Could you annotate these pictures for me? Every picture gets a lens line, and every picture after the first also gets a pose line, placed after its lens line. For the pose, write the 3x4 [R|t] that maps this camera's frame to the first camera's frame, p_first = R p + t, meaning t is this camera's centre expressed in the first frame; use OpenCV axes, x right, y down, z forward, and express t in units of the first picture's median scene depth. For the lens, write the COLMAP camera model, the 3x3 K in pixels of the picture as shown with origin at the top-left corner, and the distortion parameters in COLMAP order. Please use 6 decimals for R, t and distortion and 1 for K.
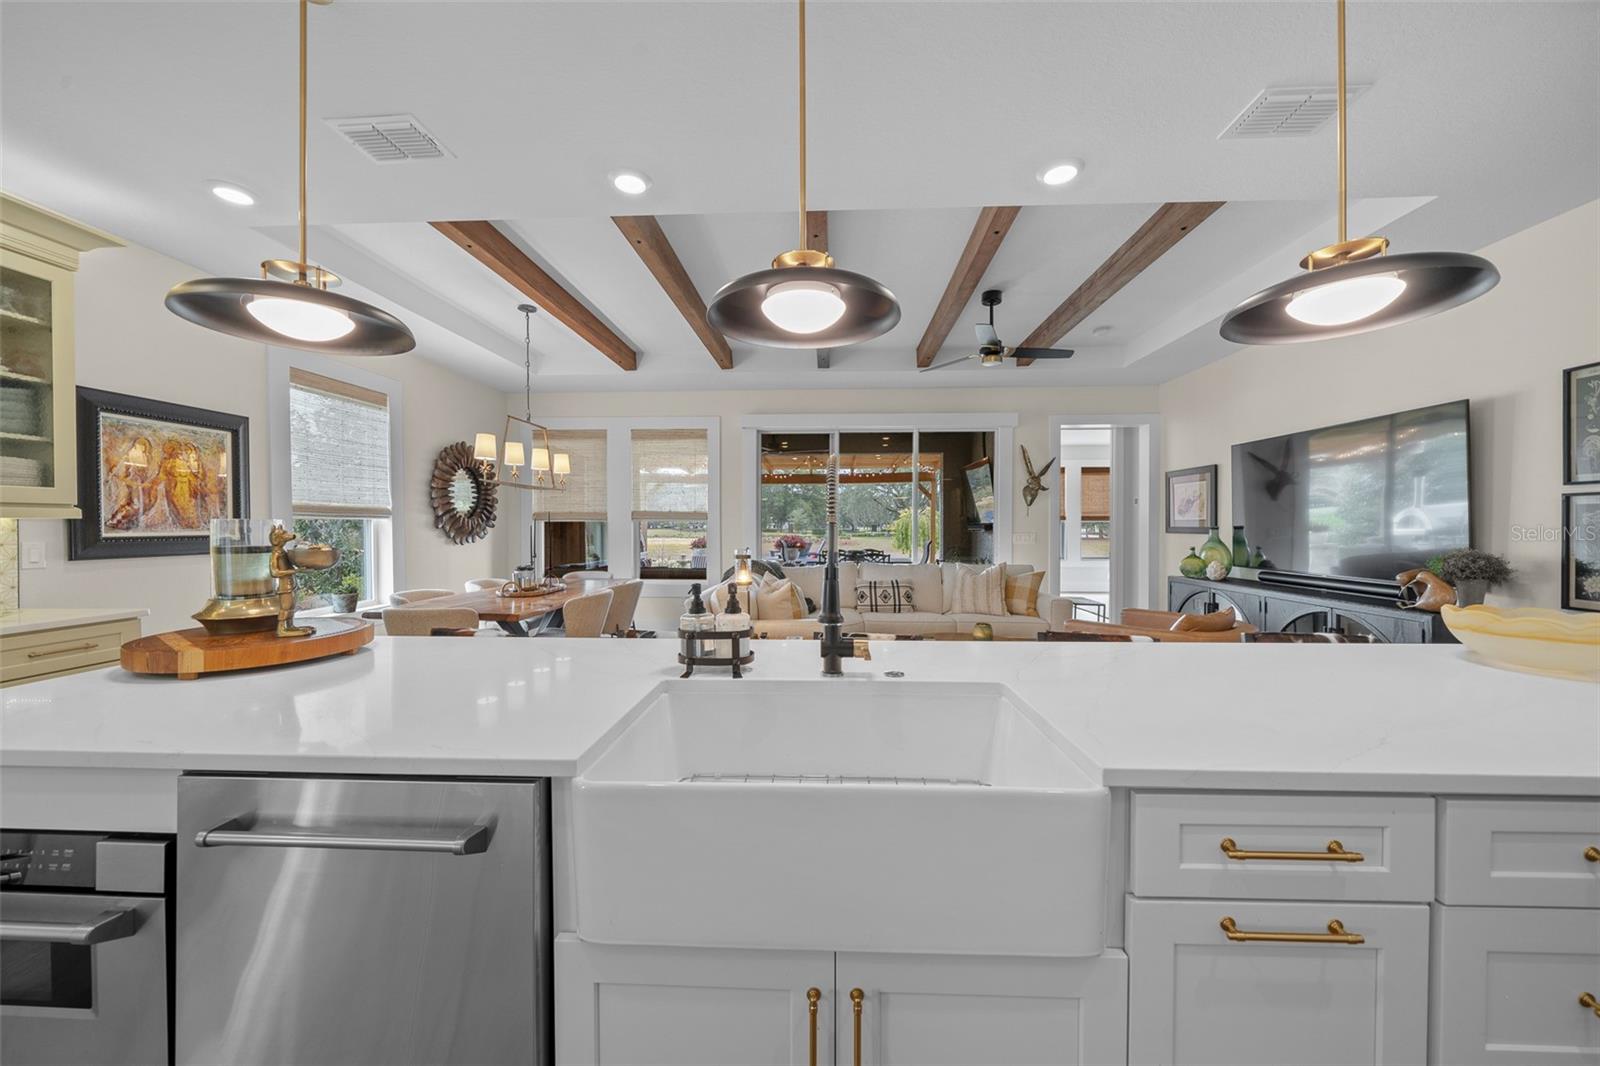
lens RADIAL K [[561.8, 0, 800.5], [0, 561.8, 522.1], [0, 0, 1]] dist [-0.004548, 0.000105]
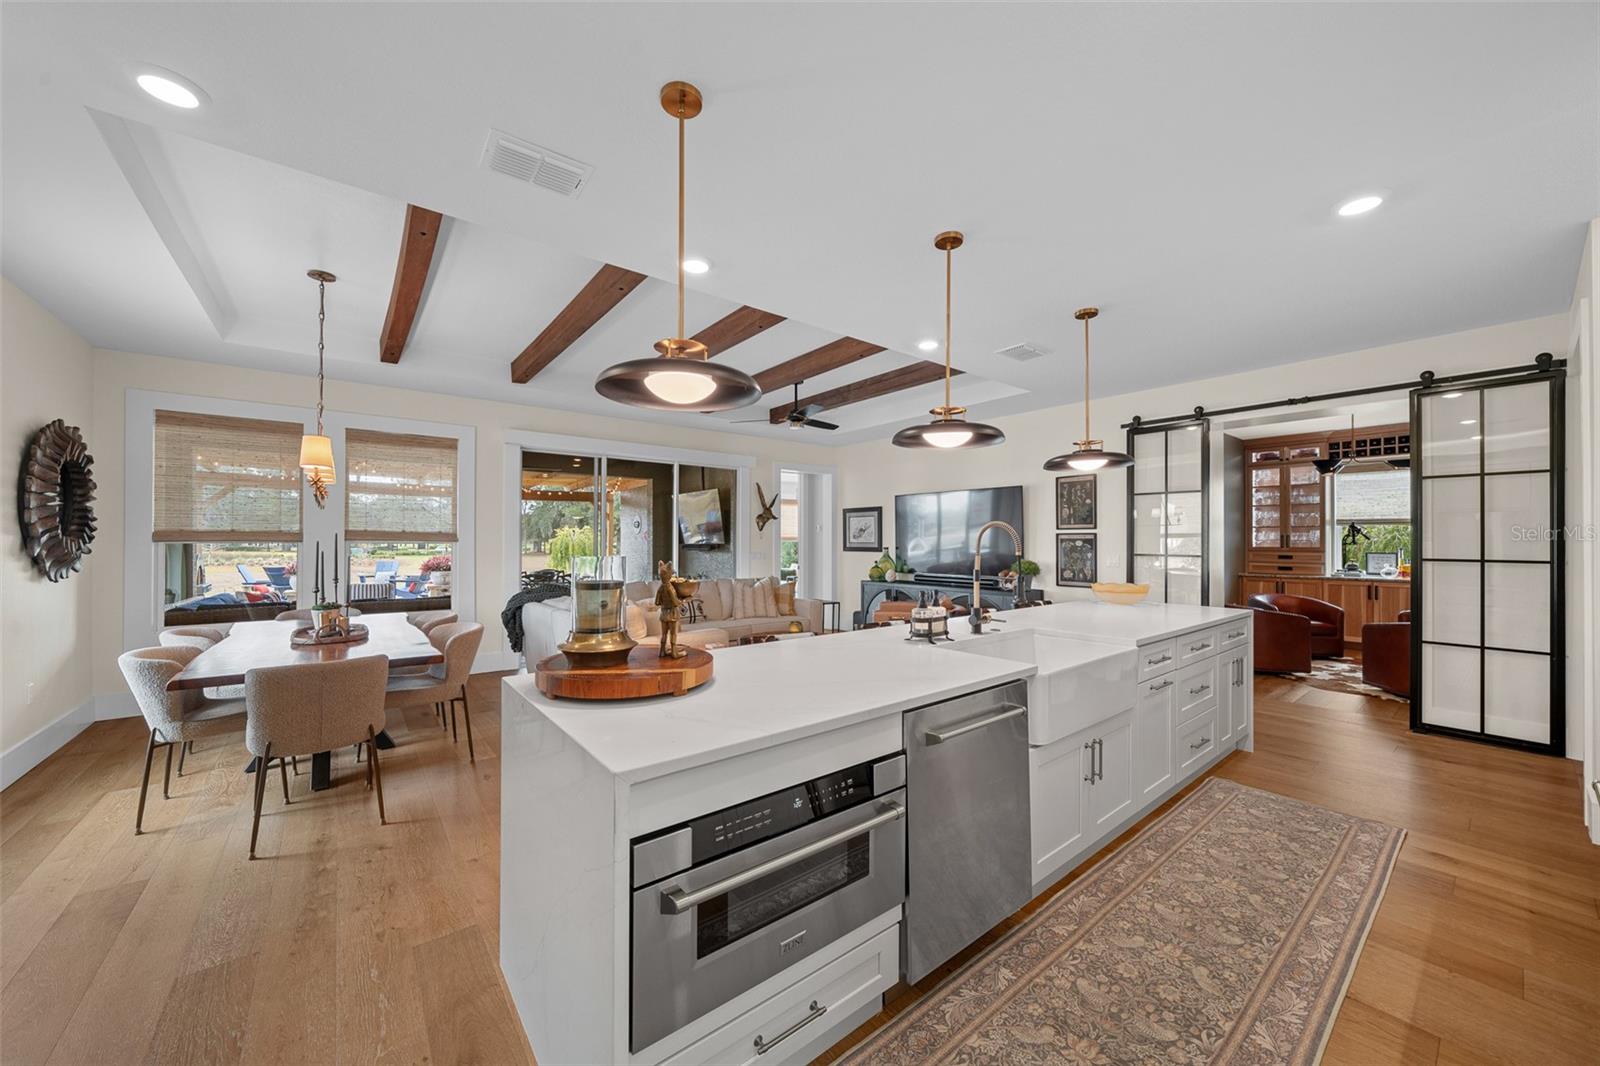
lens RADIAL K [[561.8, 0, 810.5], [0, 561.8, 536.0], [0, 0, 1]] dist [-0.004548, 0.000105]
pose [[0.742929, 0.008122, 0.669321, -0.475266], [-0.006235, 0.999967, -0.005213, -0.014552], [-0.669341, -0.000300, 0.742955, -0.014737]]
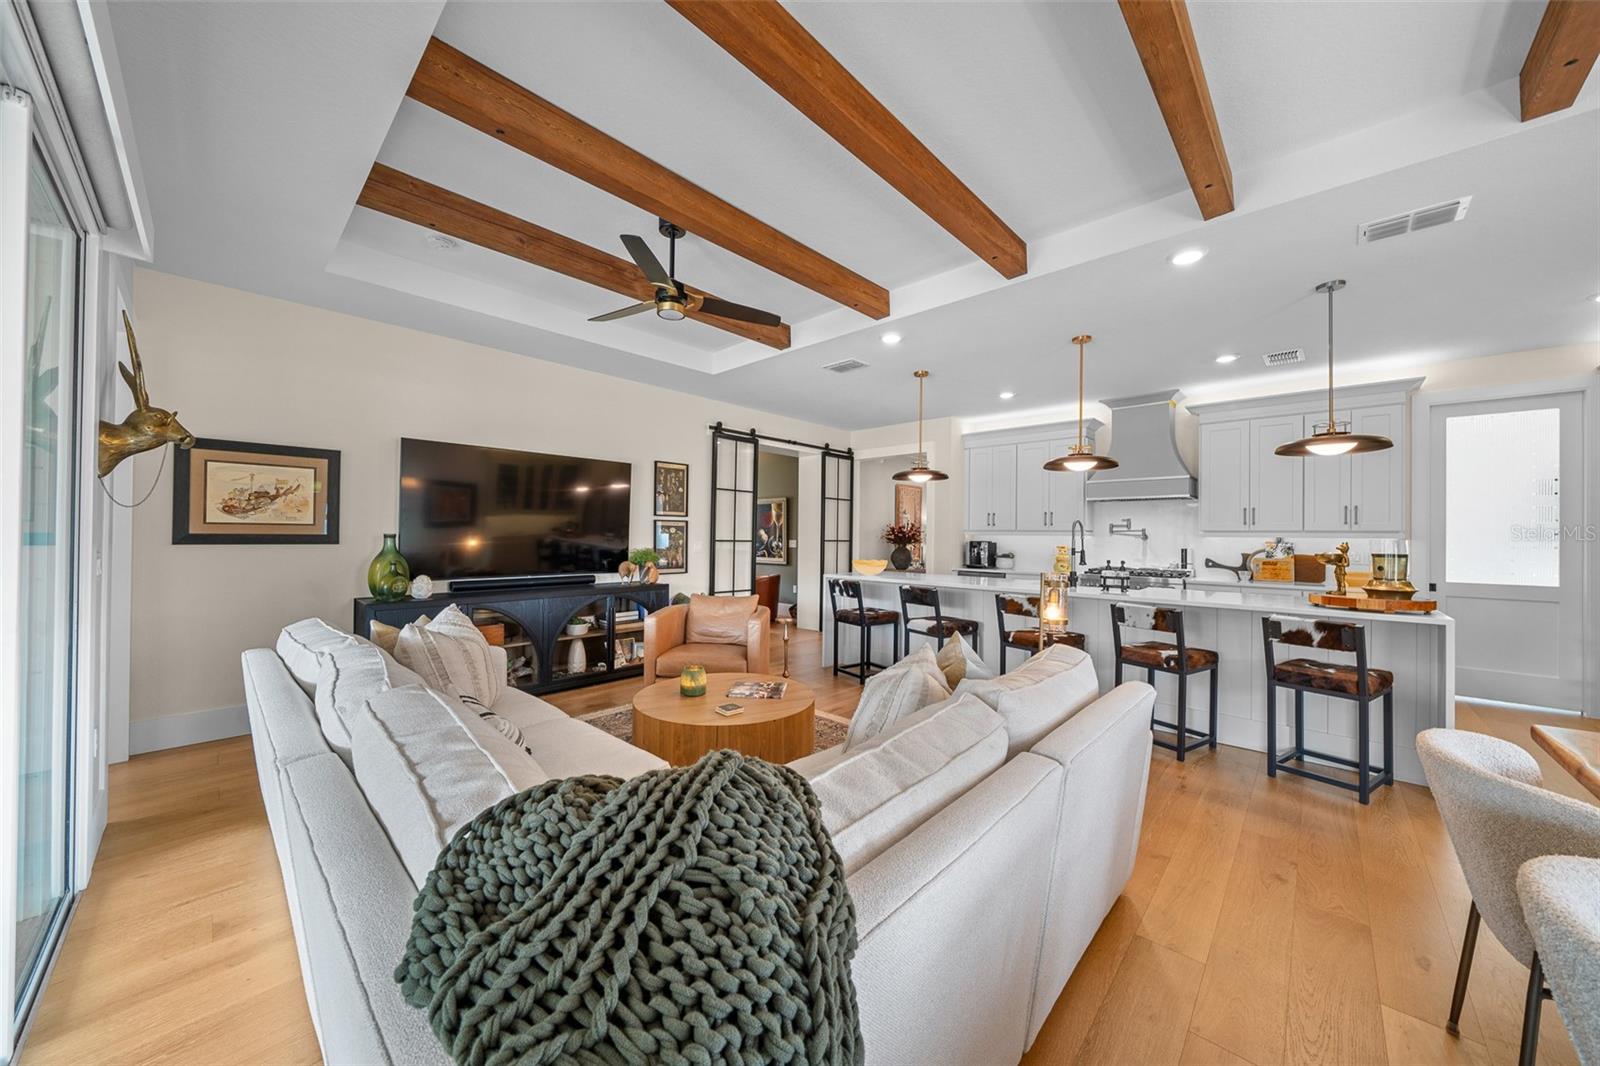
lens RADIAL K [[561.8, 0, 805.5], [0, 561.8, 530.6], [0, 0, 1]] dist [-0.004548, 0.000105]
pose [[-0.768205, -0.003193, 0.640196, -0.239030], [-0.014446, 0.999819, -0.012347, 0.004392], [-0.640041, -0.018733, -0.768113, 1.298506]]
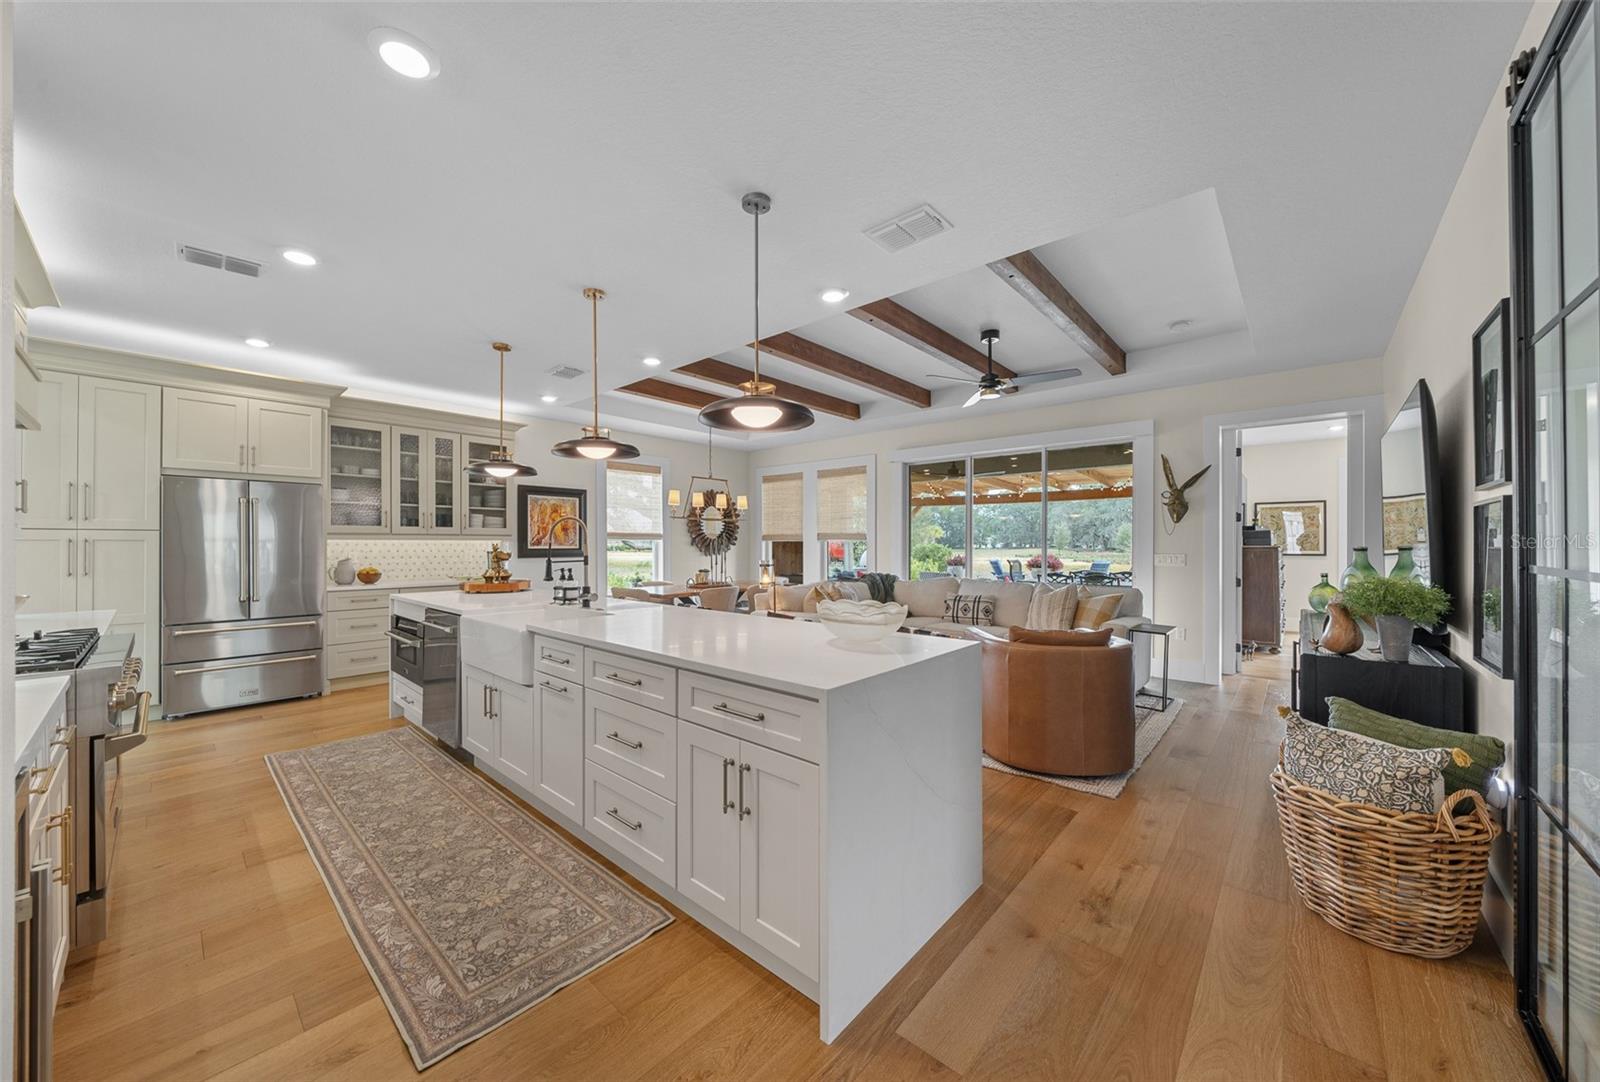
lens RADIAL K [[574.9, 0, 787.7], [0, 574.9, 540.0], [0, 0, 1]] dist [-0.002505, 0.000084]
pose [[0.773699, -0.001740, -0.633551, 0.667199], [0.001383, 0.999998, -0.001058, -0.002863], [0.633552, -0.000058, 0.773700, -0.104009]]
